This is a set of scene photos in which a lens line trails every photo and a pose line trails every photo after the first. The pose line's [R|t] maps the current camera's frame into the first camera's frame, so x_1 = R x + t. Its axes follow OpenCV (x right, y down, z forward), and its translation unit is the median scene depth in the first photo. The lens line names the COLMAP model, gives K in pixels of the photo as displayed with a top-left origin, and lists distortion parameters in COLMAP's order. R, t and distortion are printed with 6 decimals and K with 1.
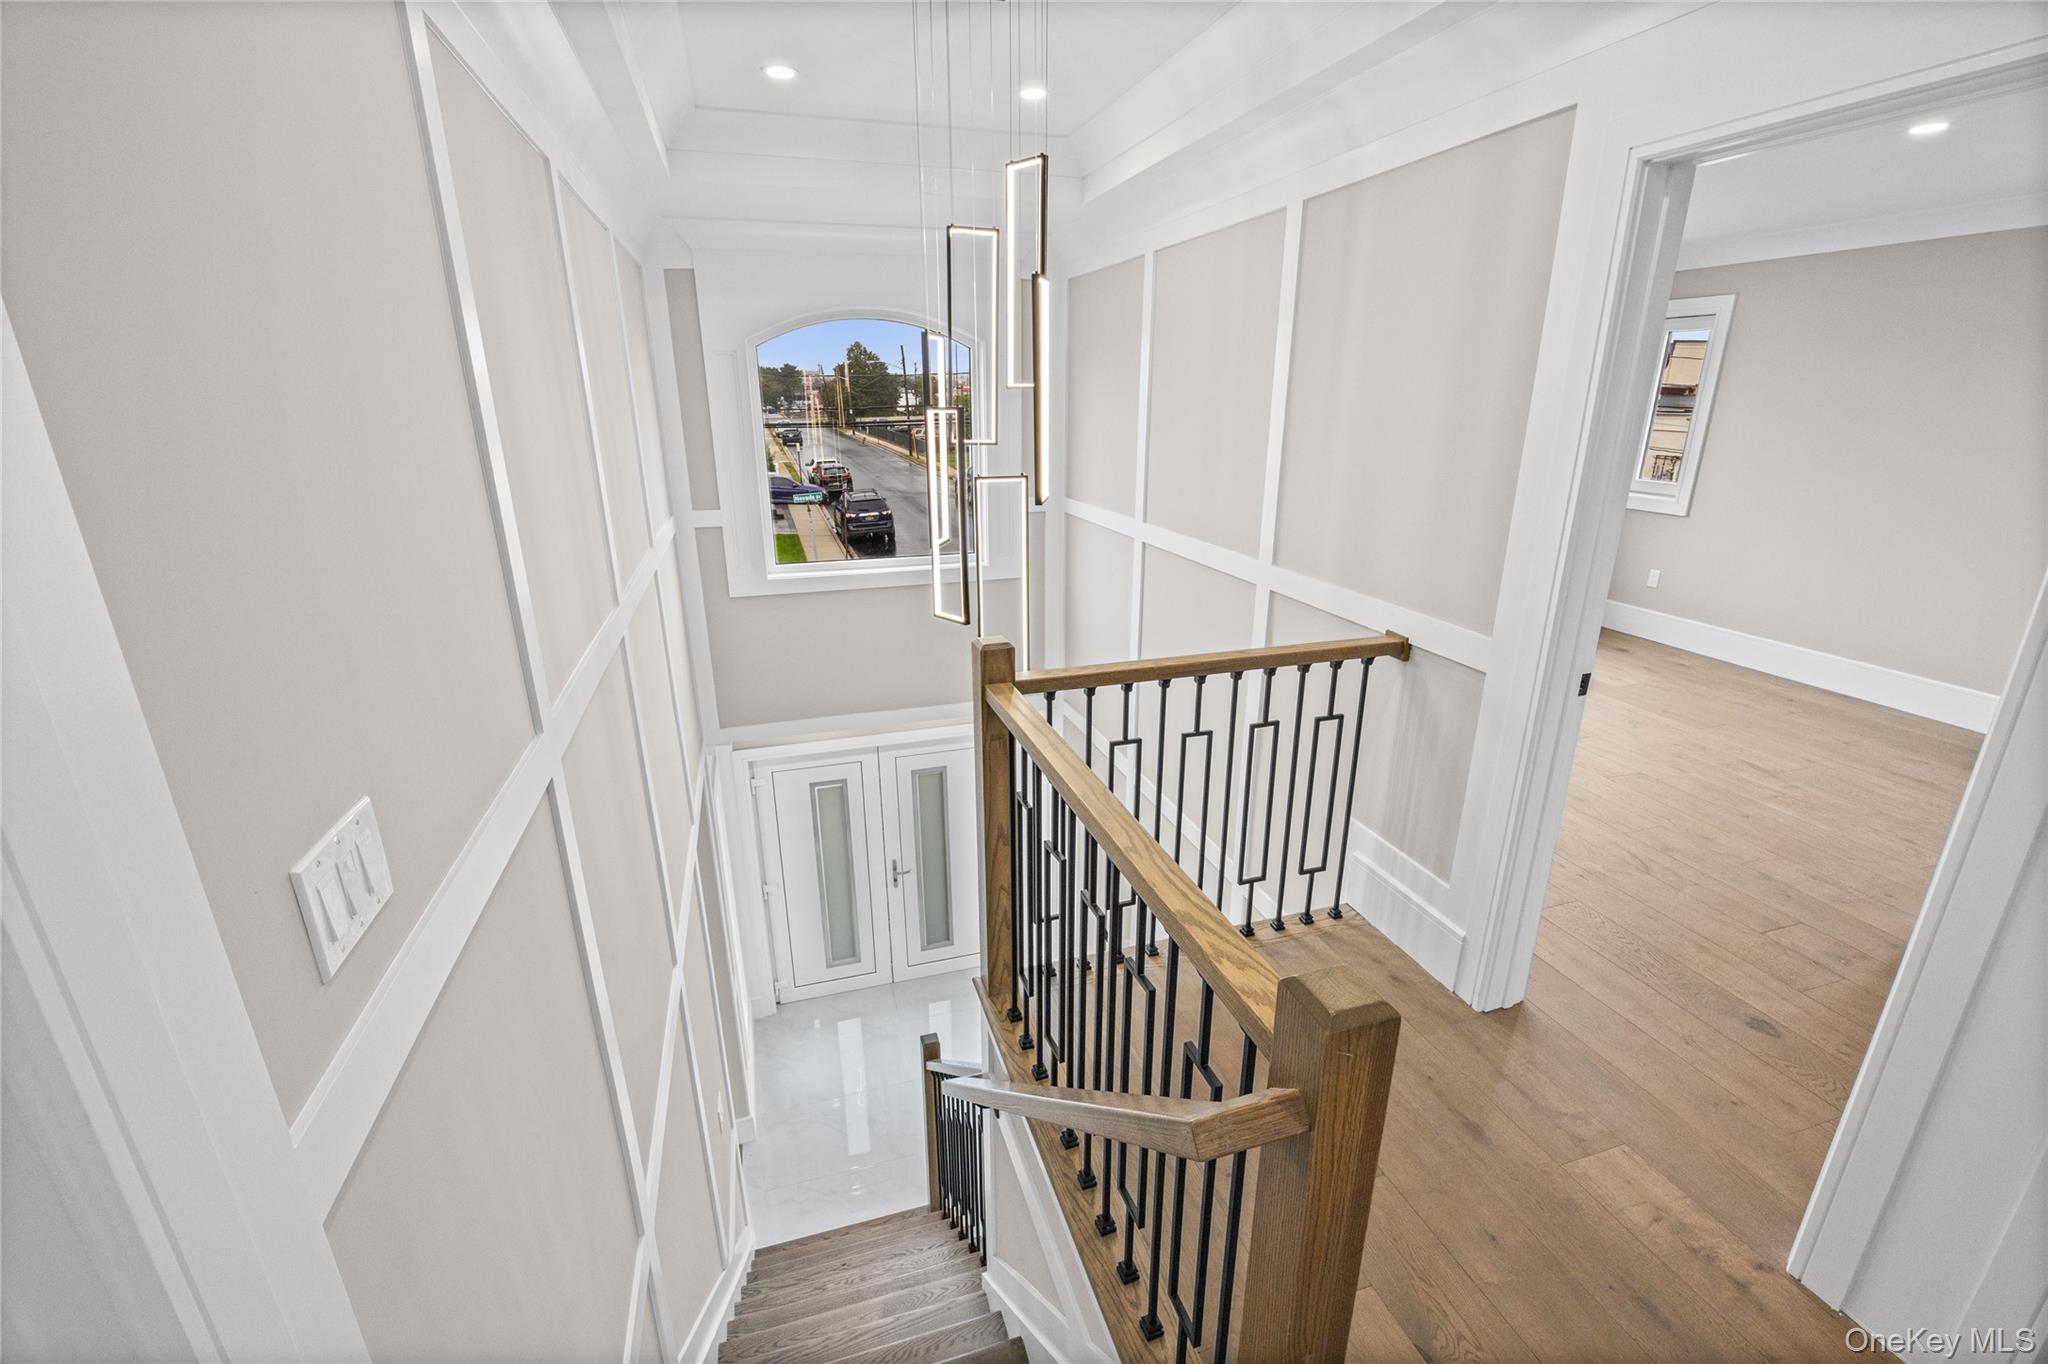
lens RADIAL K [[847.4, 0, 1017.3], [0, 847.4, 692.1], [0, 0, 1]] dist [-0.015024, -0.000027]
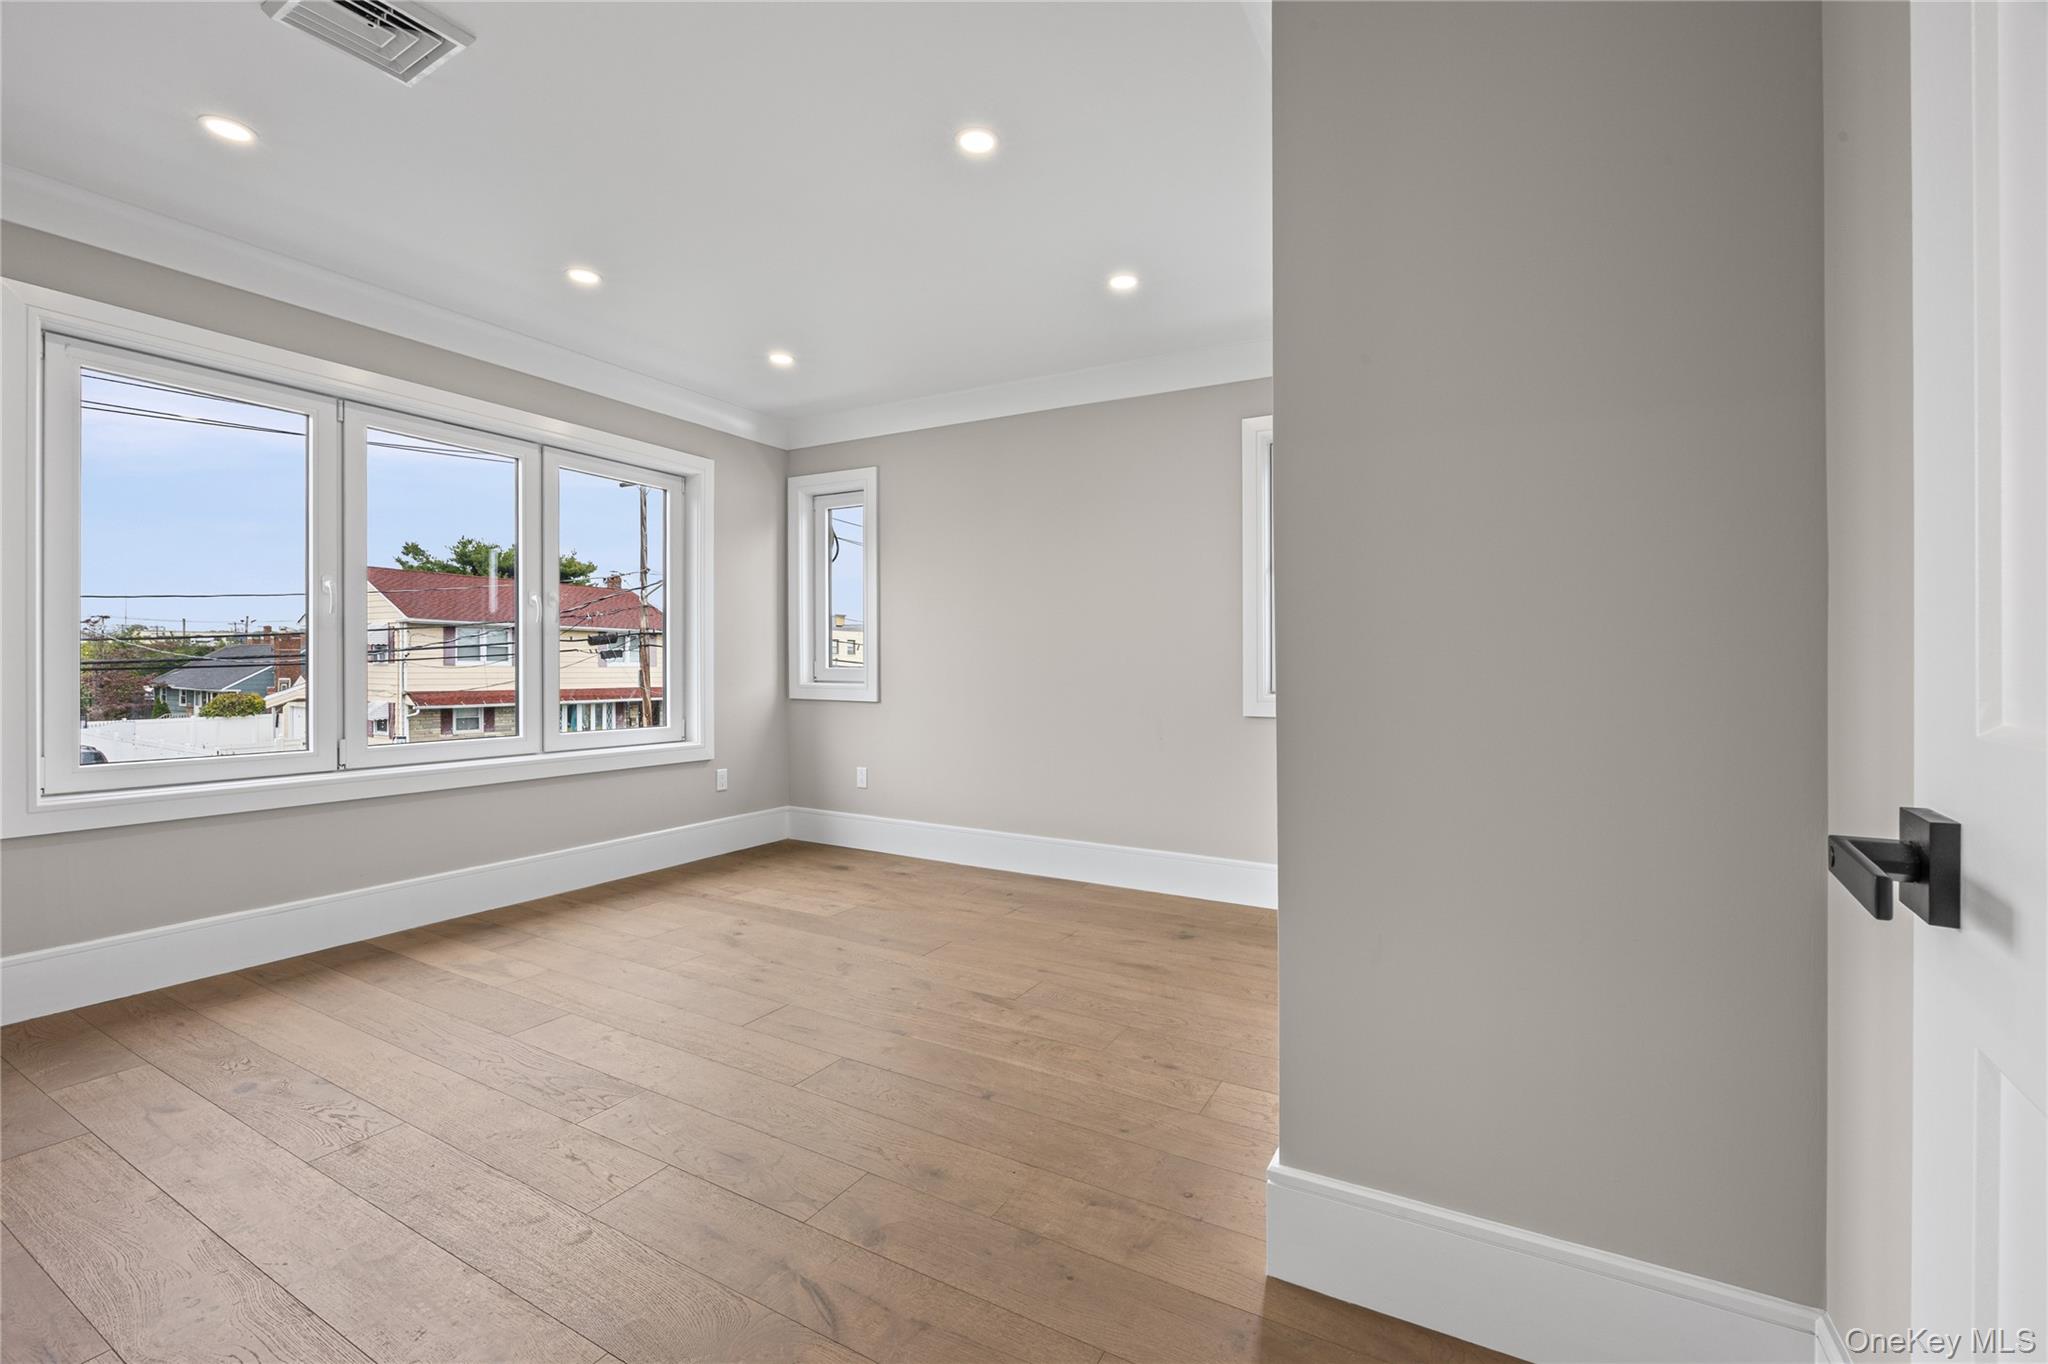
lens RADIAL K [[847.4, 0, 1014.3], [0, 847.4, 680.6], [0, 0, 1]] dist [-0.015024, -0.000027]
pose [[0.722748, 0.006458, 0.691082, 0.409549], [0.217384, 0.947078, -0.236195, 0.009486], [-0.656033, 0.320939, 0.683095, 0.419920]]
